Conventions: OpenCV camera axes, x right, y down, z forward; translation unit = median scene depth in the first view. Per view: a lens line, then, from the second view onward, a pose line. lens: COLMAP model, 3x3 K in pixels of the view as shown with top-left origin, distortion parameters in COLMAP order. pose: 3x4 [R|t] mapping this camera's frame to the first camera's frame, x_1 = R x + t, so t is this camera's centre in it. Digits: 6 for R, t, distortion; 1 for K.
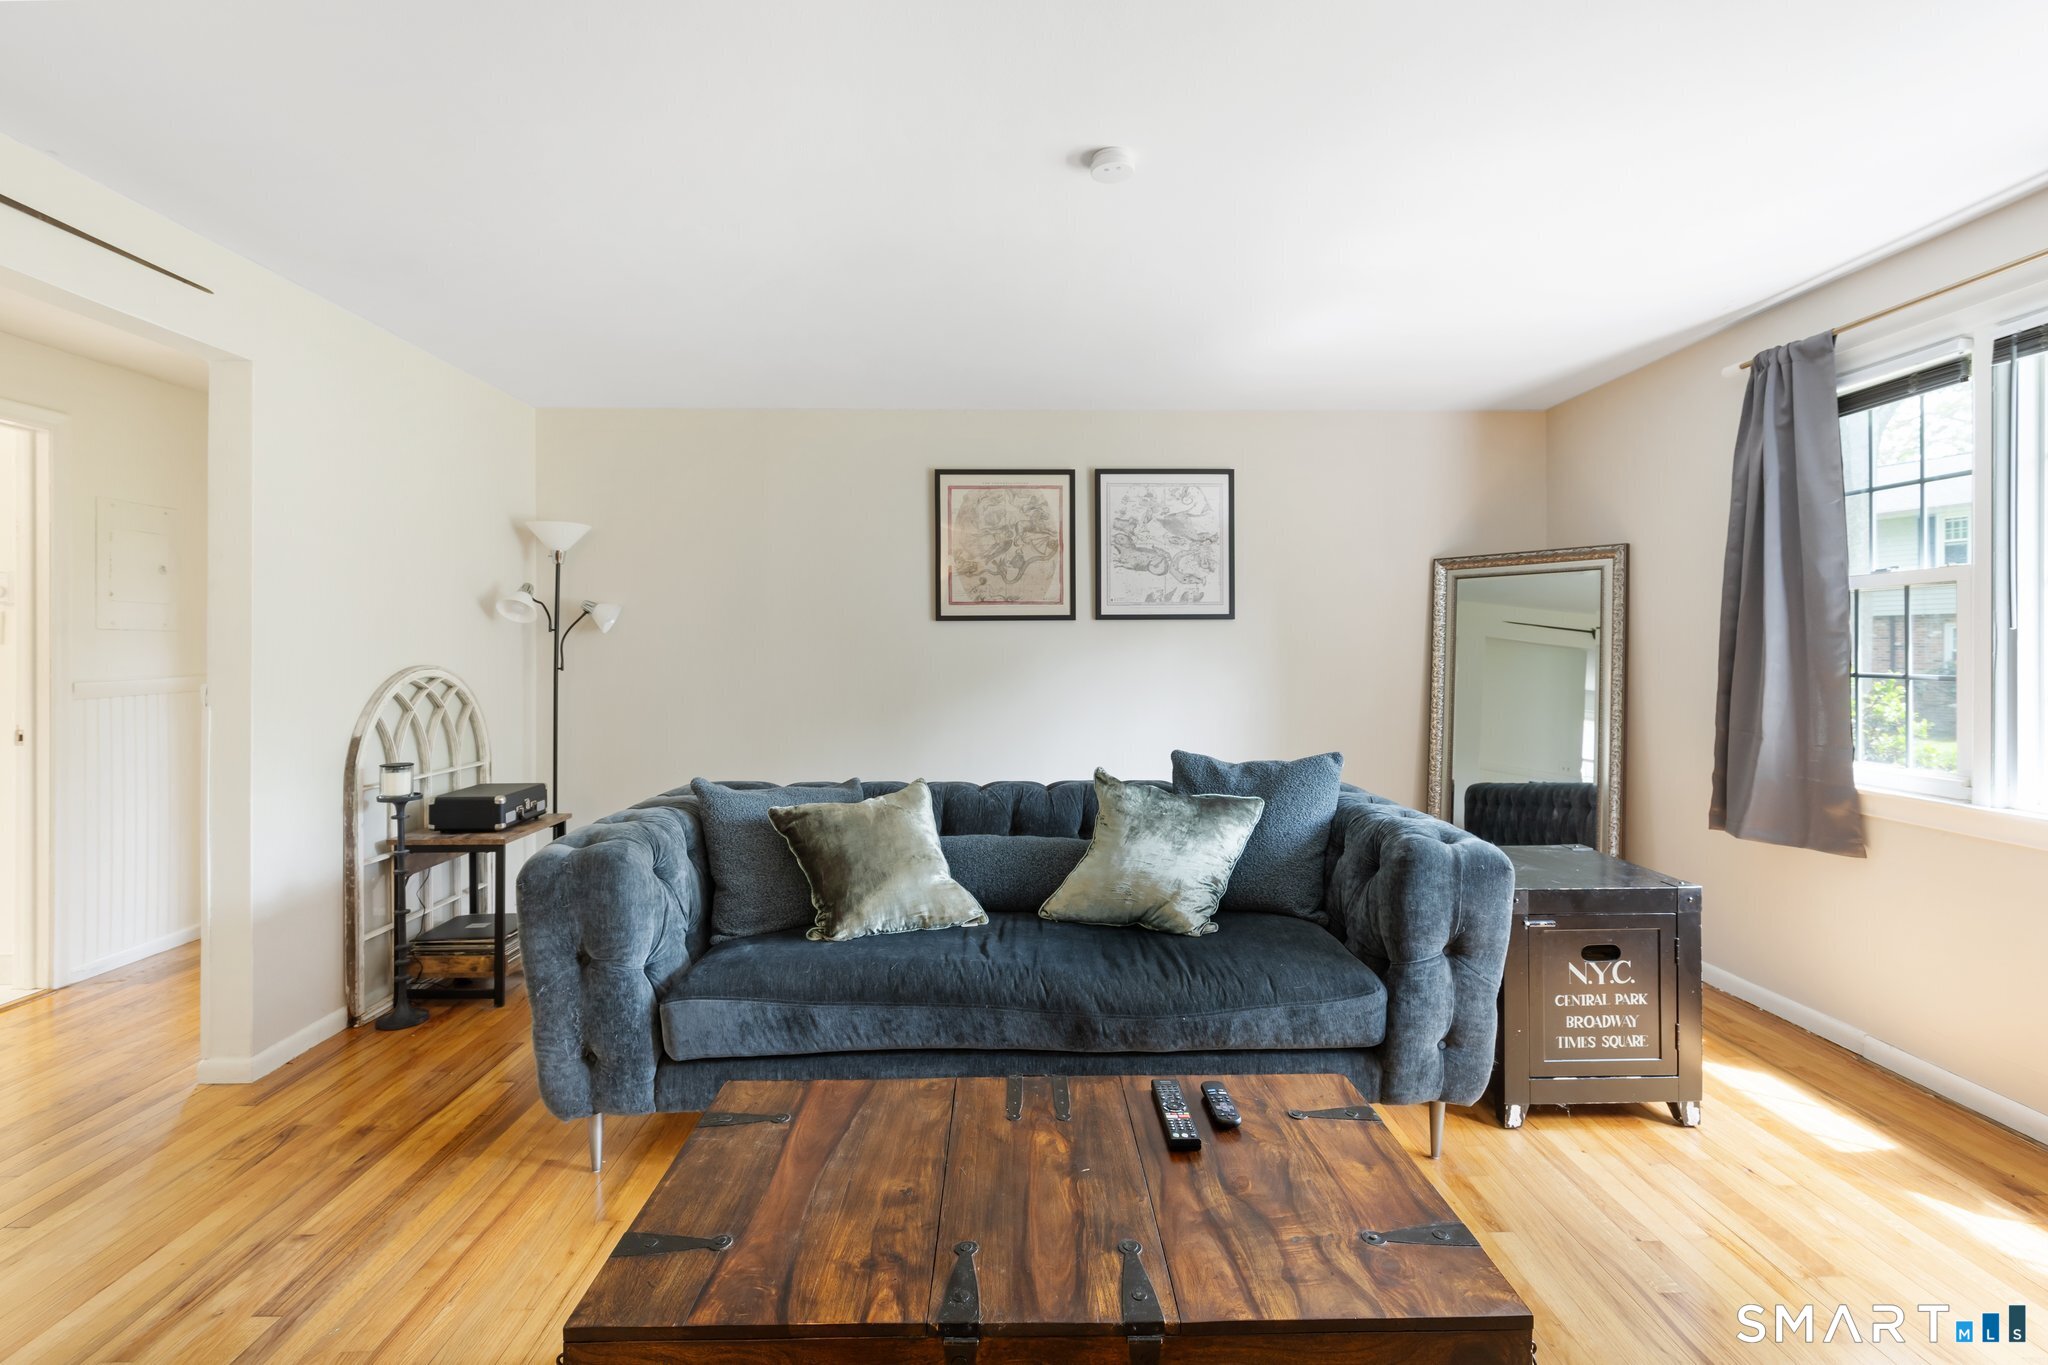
lens RADIAL K [[924.2, 0, 1021.3], [0, 924.2, 645.8], [0, 0, 1]] dist [0.003618, -0.001281]
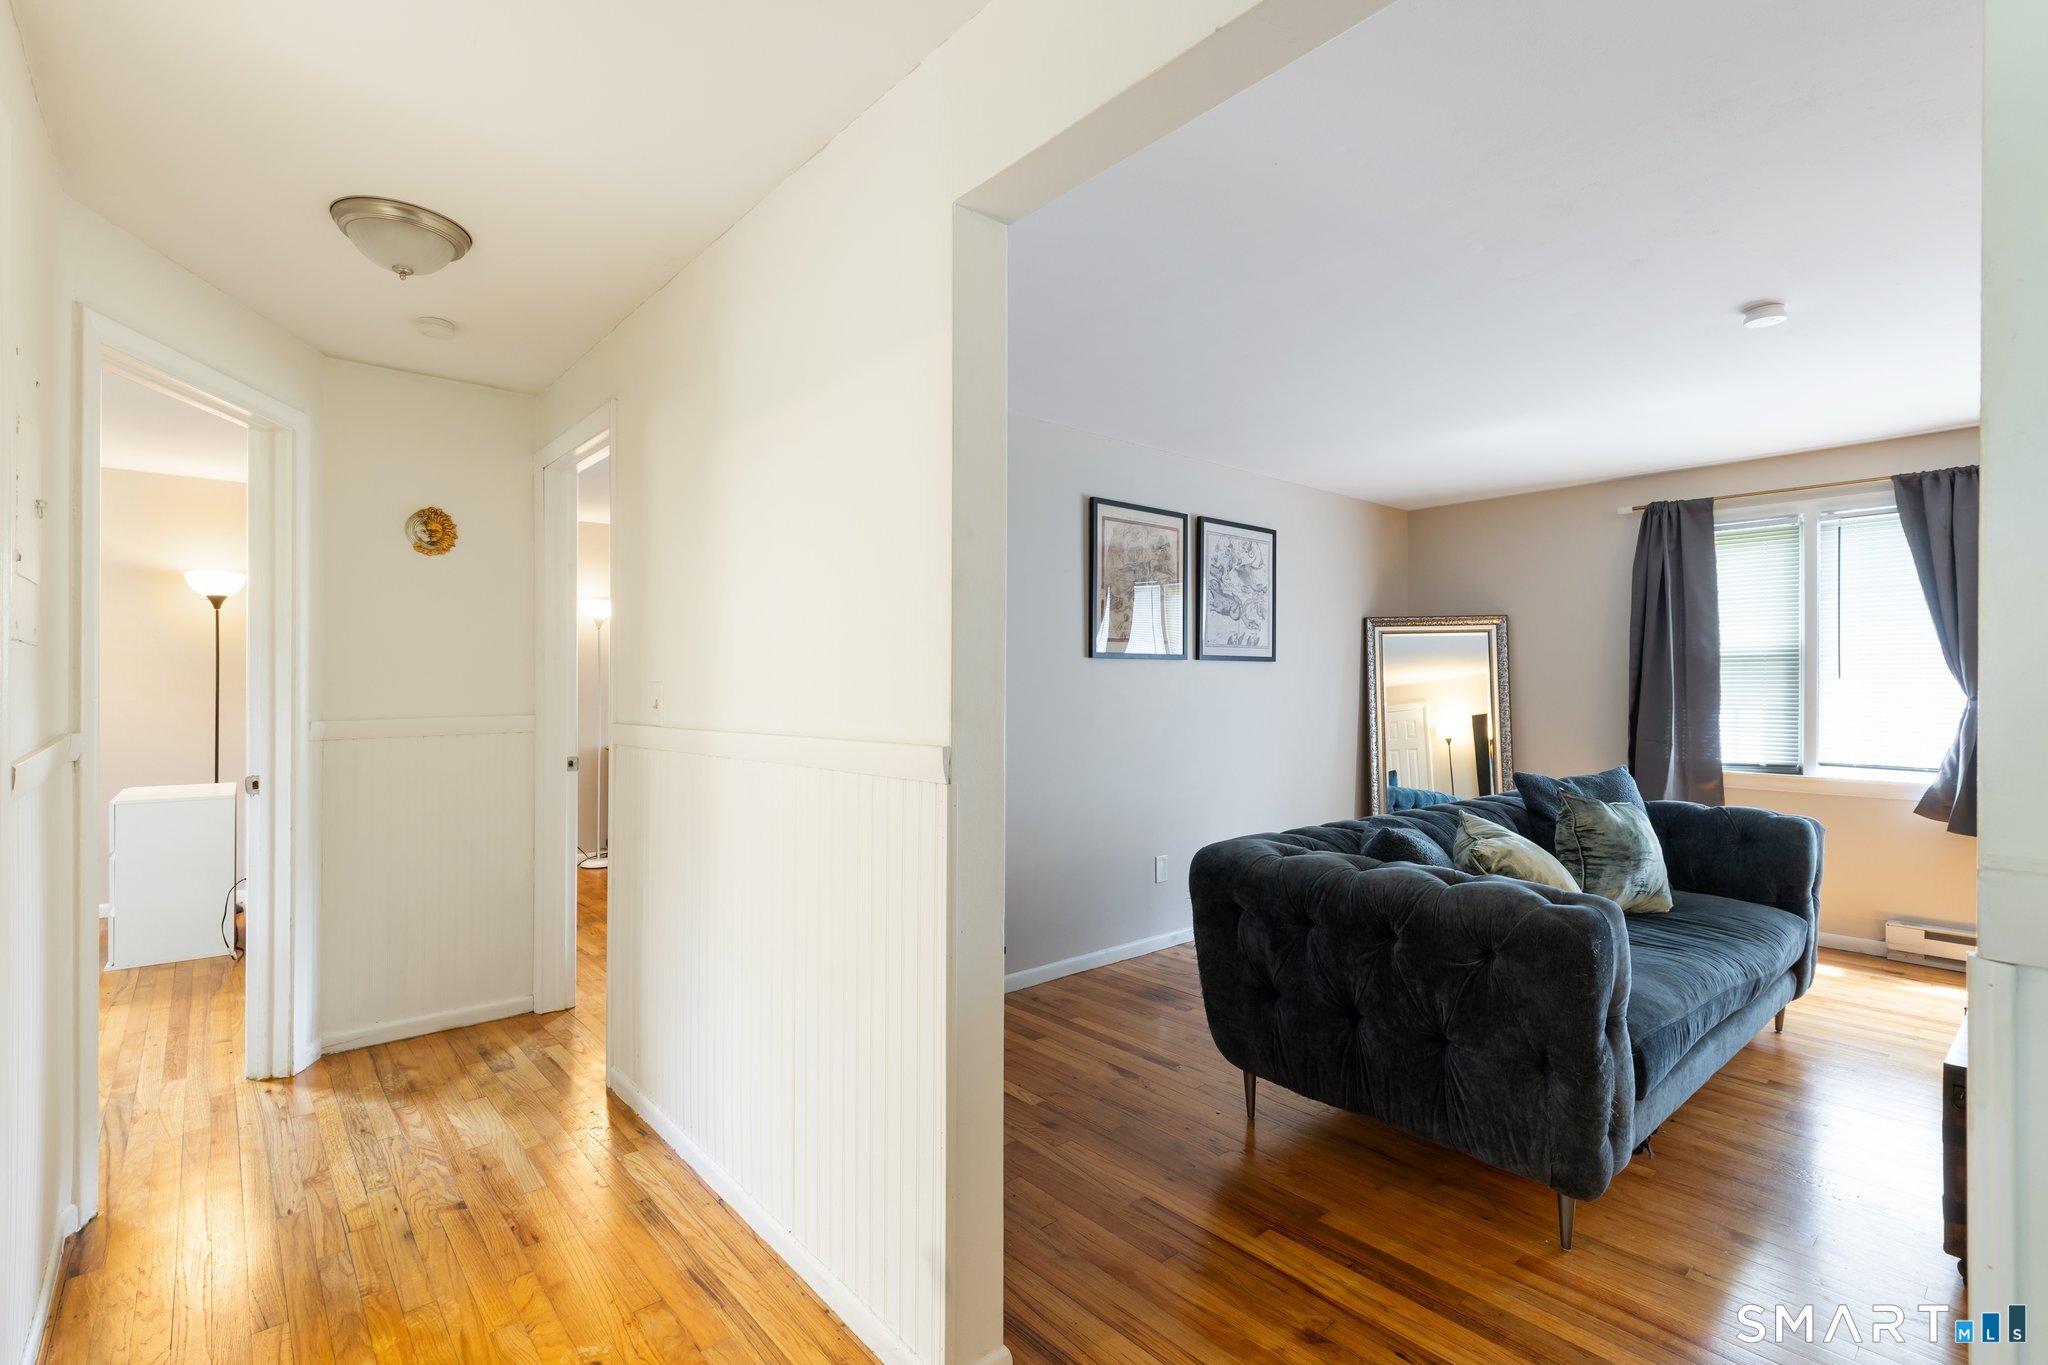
lens RADIAL K [[924.2, 0, 976.7], [0, 924.2, 694.3], [0, 0, 1]] dist [0.003618, -0.001281]
pose [[0.786315, -0.003596, 0.617815, -1.241375], [-0.006401, 0.999882, 0.013968, -0.002884], [-0.617792, -0.014938, 0.786199, 0.529421]]
